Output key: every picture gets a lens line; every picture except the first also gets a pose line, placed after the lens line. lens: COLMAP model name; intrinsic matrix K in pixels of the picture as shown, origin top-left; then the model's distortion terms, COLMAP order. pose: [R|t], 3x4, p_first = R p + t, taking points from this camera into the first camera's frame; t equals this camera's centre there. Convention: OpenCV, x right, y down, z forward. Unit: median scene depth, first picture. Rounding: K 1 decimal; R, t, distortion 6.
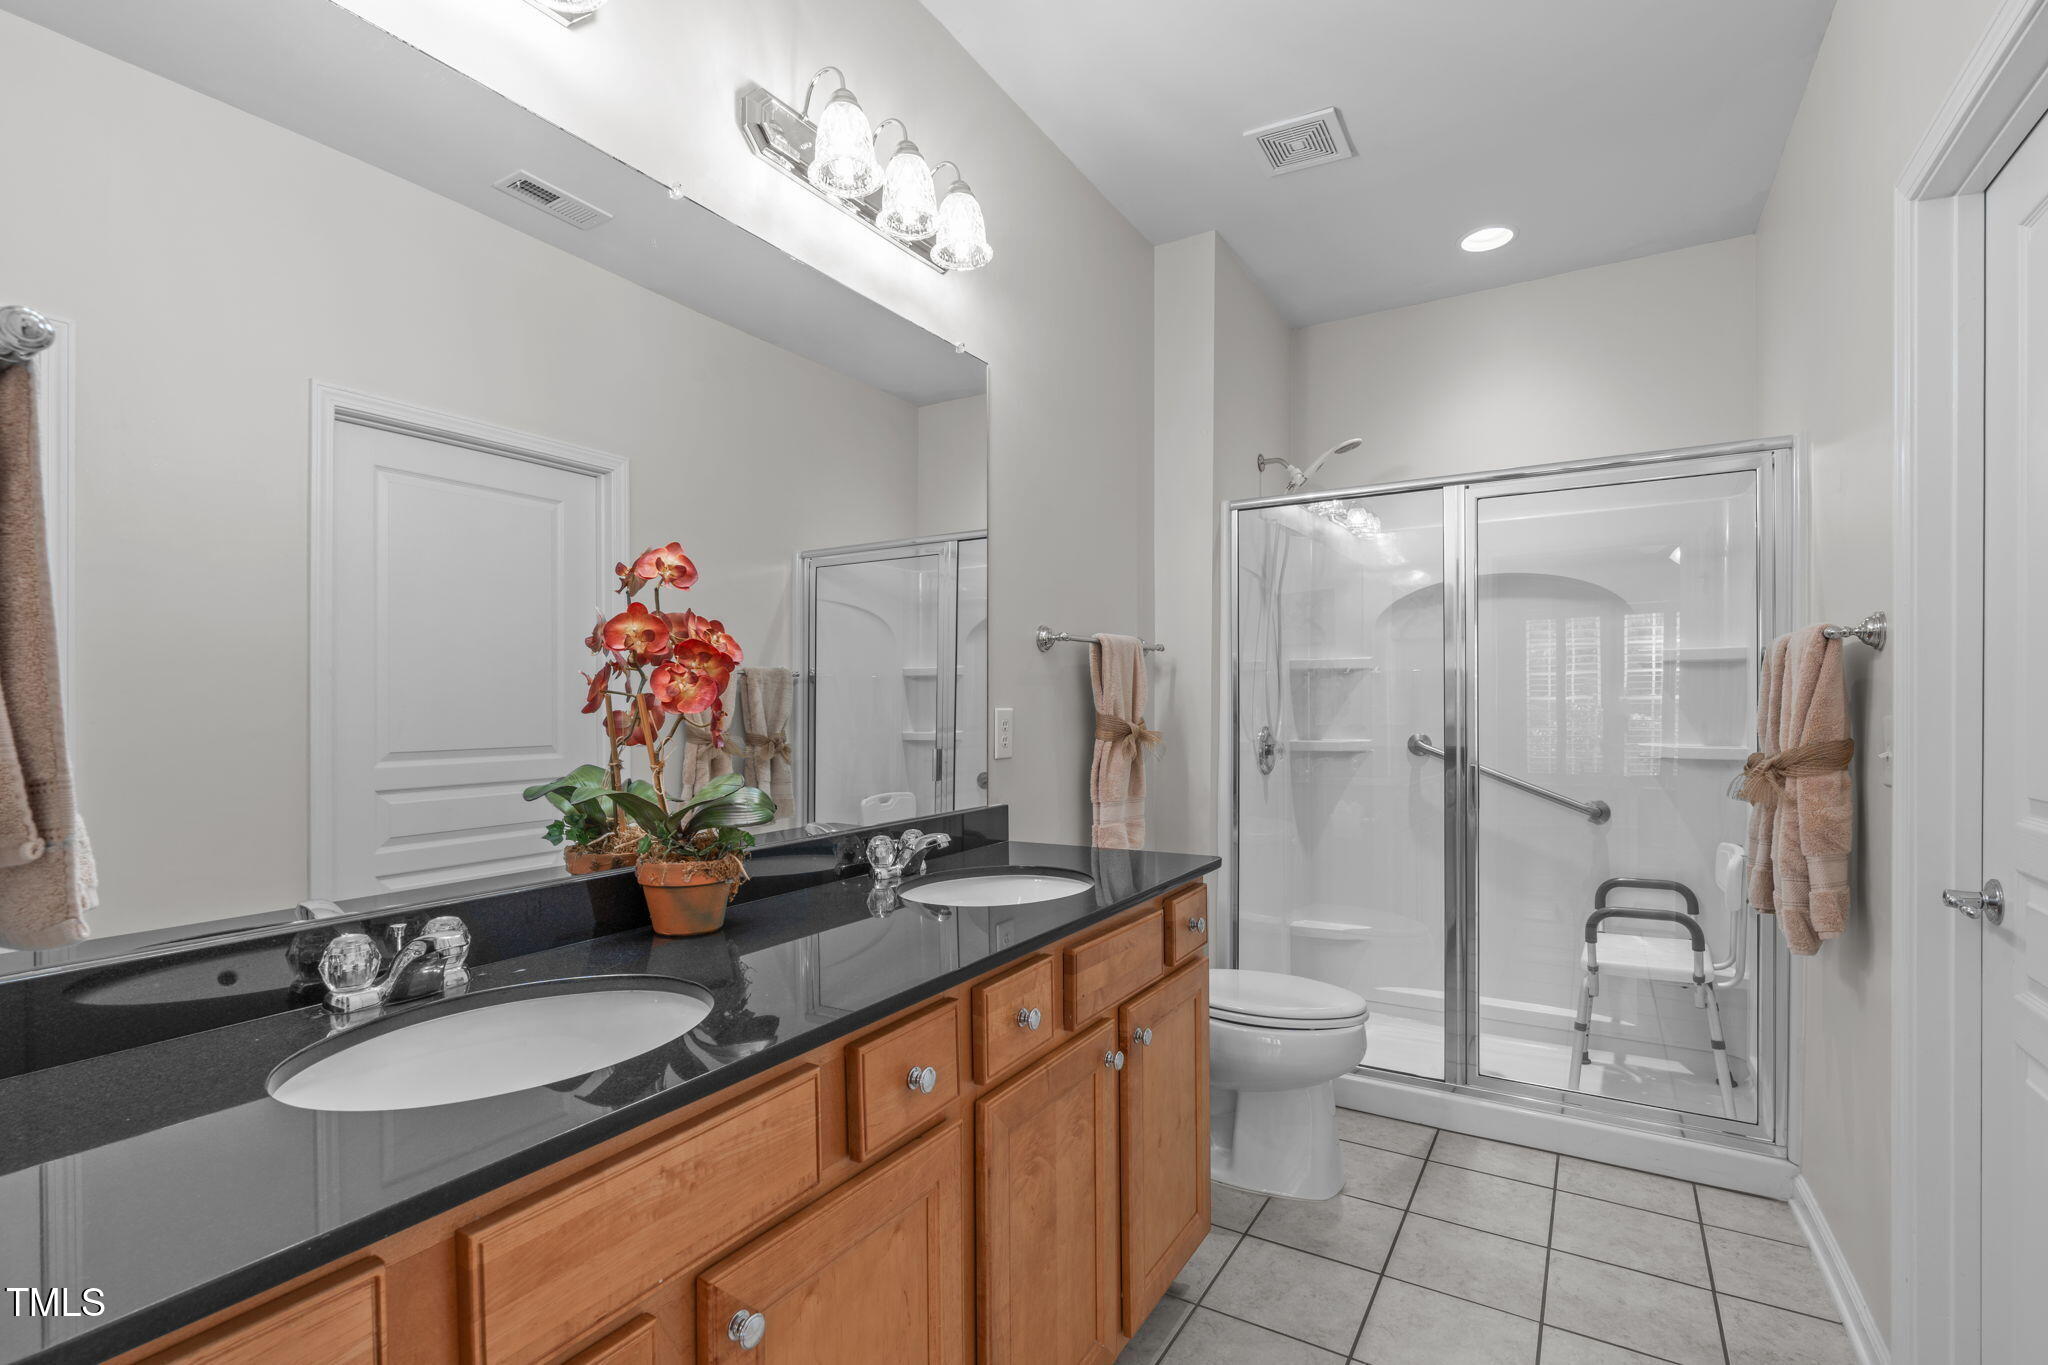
lens RADIAL K [[953.7, 0, 1023.0], [0, 953.7, 711.8], [0, 0, 1]] dist [-0.001011, -0.000130]
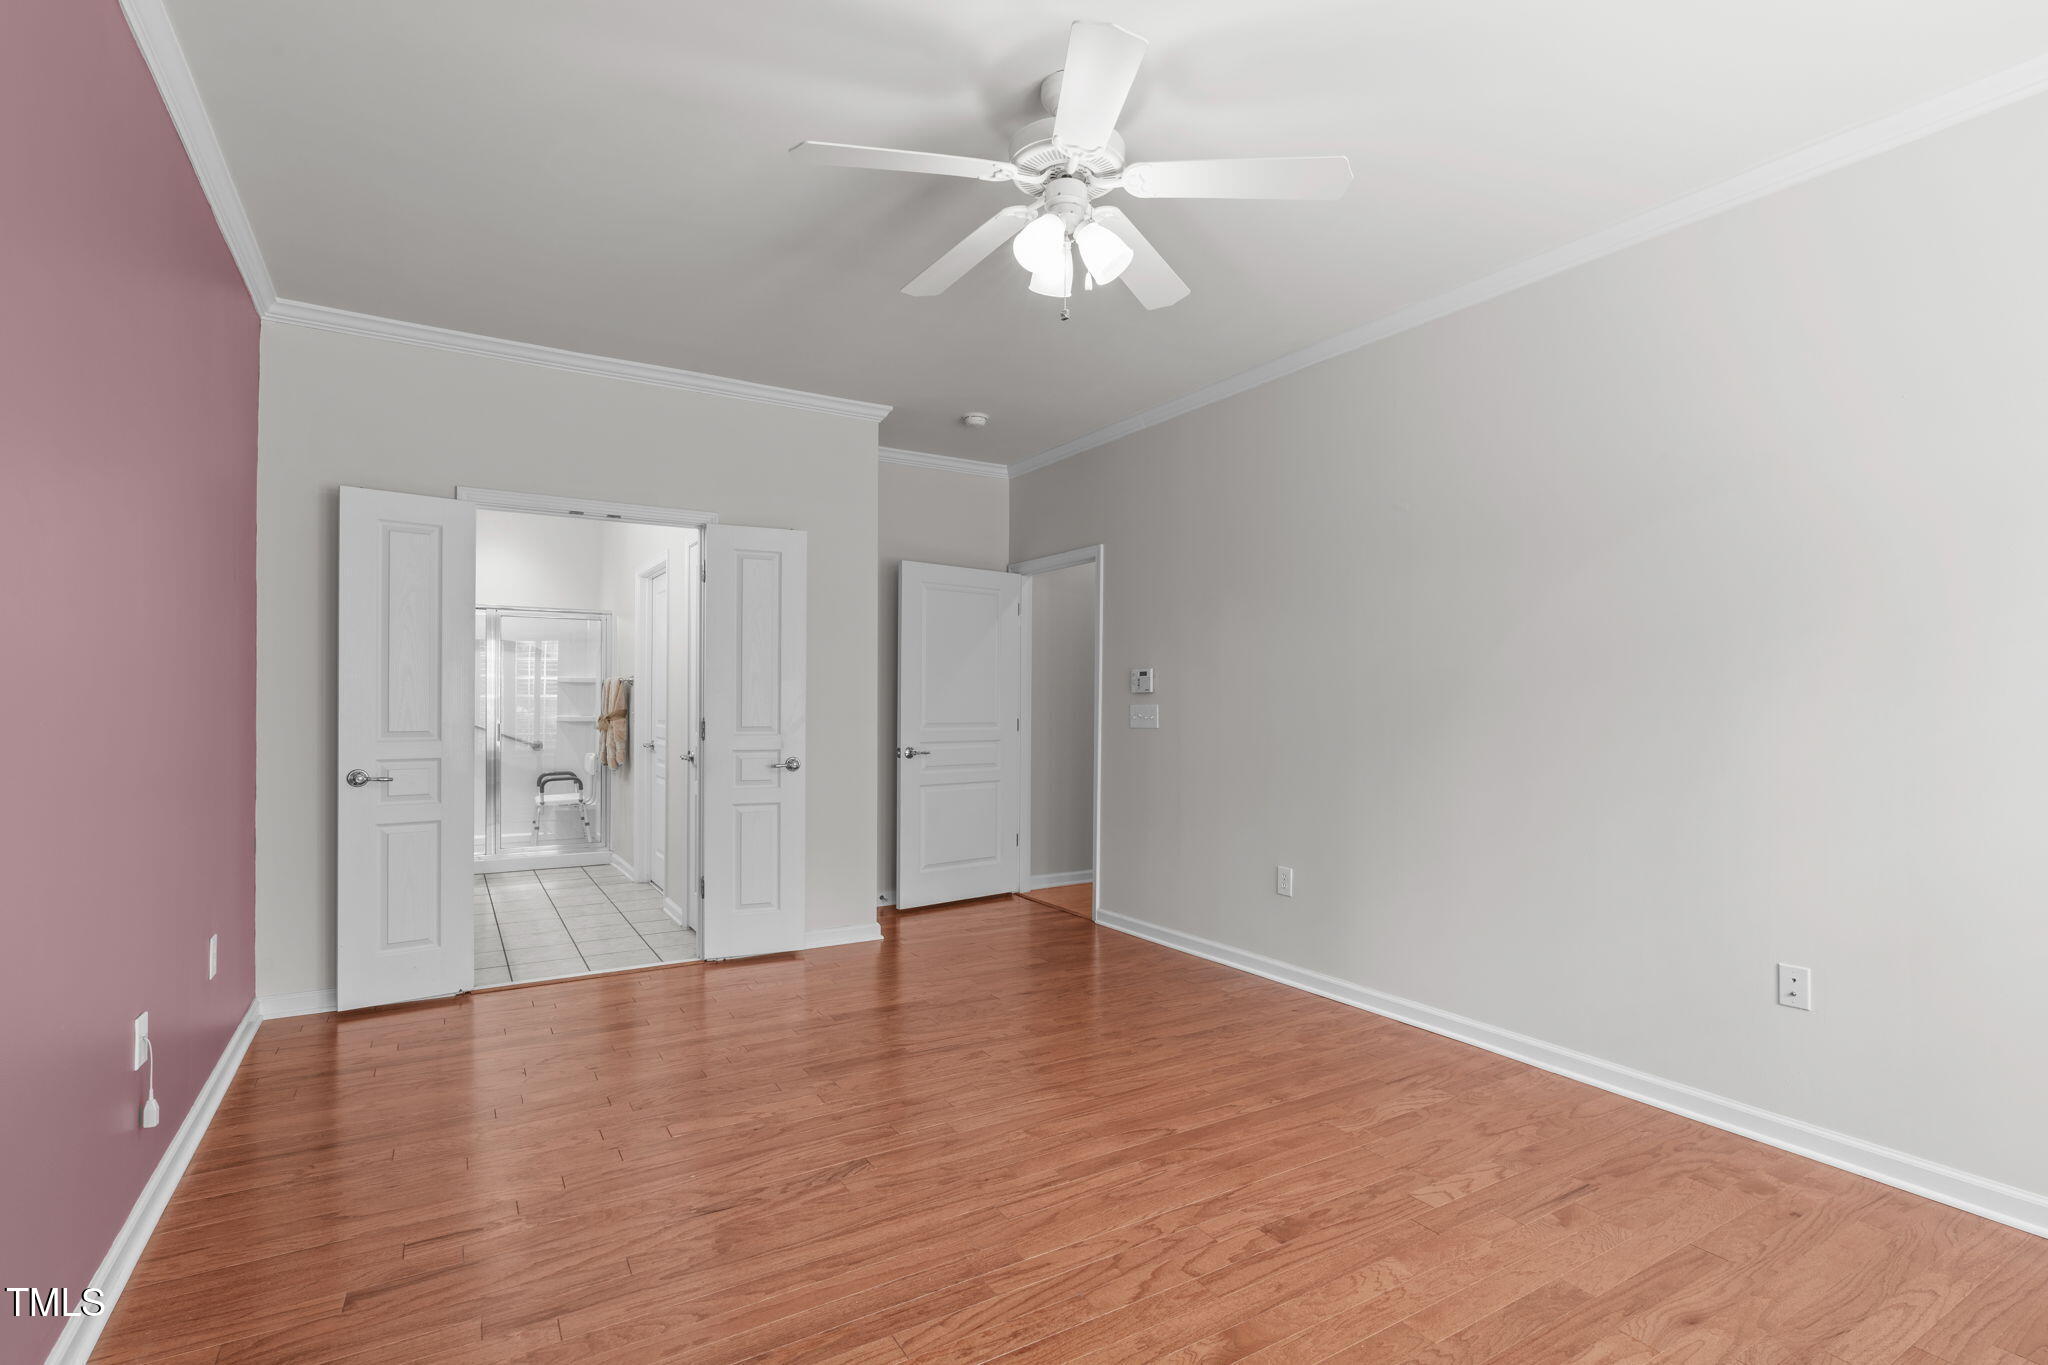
lens RADIAL K [[953.7, 0, 1023.0], [0, 953.7, 711.8], [0, 0, 1]] dist [-0.001011, -0.000130]
pose [[0.447666, 0.000705, 0.894200, -1.501668], [-0.001106, 0.999999, -0.000234, 0.034232], [-0.894200, -0.000885, 0.447667, -1.745511]]
